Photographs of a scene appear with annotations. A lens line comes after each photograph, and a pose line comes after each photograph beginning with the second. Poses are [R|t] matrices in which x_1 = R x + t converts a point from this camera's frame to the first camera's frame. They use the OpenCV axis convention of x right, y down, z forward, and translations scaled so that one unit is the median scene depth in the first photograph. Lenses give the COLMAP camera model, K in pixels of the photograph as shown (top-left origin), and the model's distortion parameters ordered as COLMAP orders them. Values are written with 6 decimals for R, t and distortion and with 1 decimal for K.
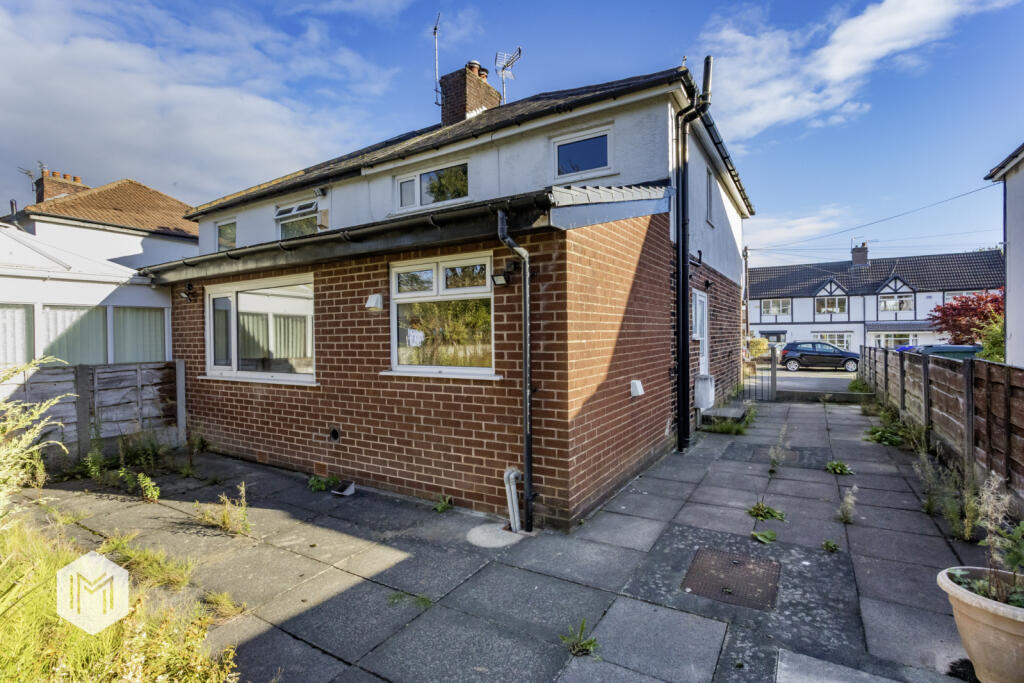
lens RADIAL K [[488.5, 0, 517.7], [0, 488.5, 339.8], [0, 0, 1]] dist [-0.004907, -0.000476]
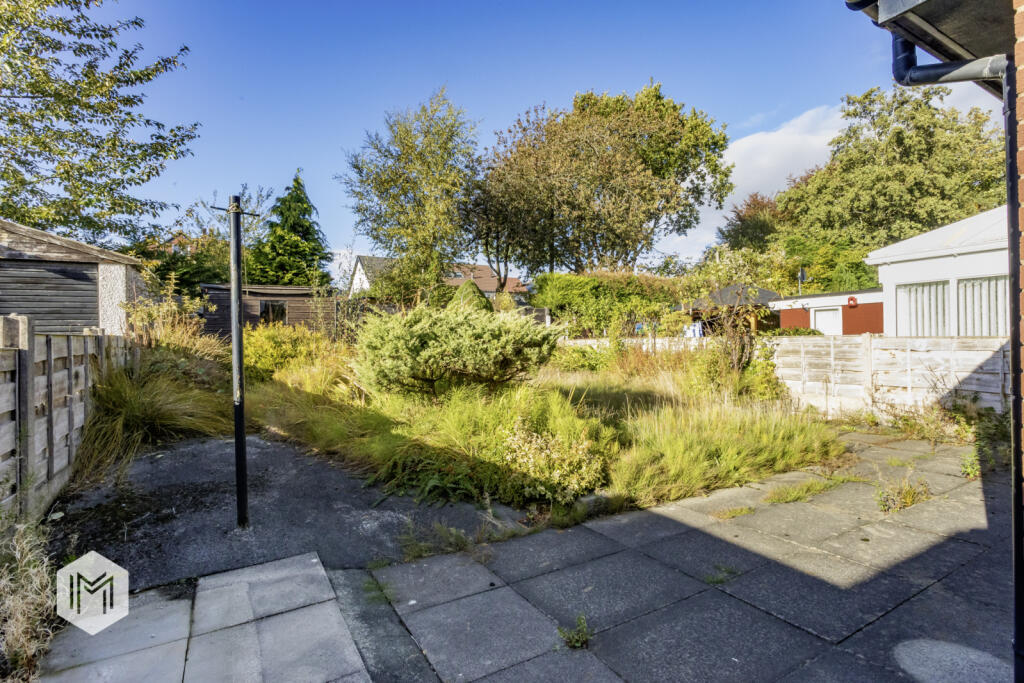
lens RADIAL K [[488.5, 0, 520.2], [0, 488.5, 345.7], [0, 0, 1]] dist [-0.004907, -0.000476]
pose [[-0.476706, 0.027931, -0.878619, 0.609584], [0.020692, 0.999575, 0.020550, 0.048349], [0.878819, -0.008384, -0.477081, 0.866570]]
